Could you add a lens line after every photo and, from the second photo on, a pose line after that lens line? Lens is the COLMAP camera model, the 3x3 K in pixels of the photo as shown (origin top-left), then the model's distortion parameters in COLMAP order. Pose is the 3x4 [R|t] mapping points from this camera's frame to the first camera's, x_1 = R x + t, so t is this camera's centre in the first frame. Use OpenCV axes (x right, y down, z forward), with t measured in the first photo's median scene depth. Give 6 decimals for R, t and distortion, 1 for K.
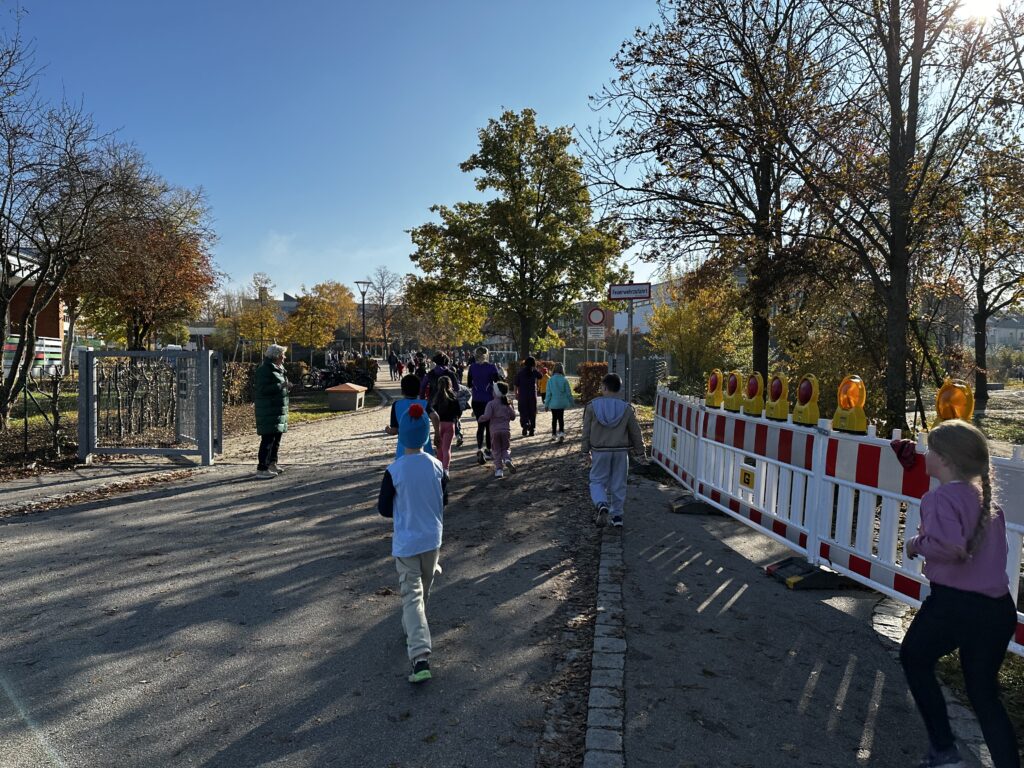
lens RADIAL K [[711.1, 0, 518.5], [0, 711.1, 387.3], [0, 0, 1]] dist [0.000560, -0.008873]
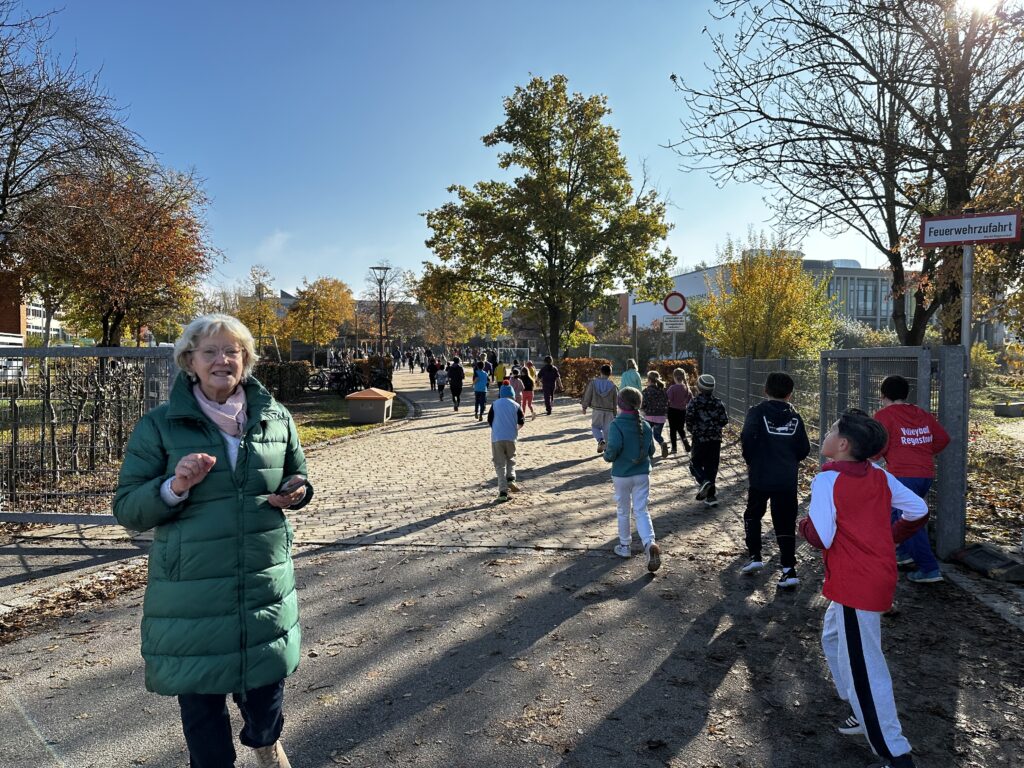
lens RADIAL K [[711.1, 0, 503.1], [0, 711.1, 377.0], [0, 0, 1]] dist [0.000560, -0.008873]
pose [[0.999882, -0.005955, -0.014144, -0.043927], [0.005810, 0.999930, -0.010285, -0.004824], [0.014205, 0.010201, 0.999847, 0.109195]]
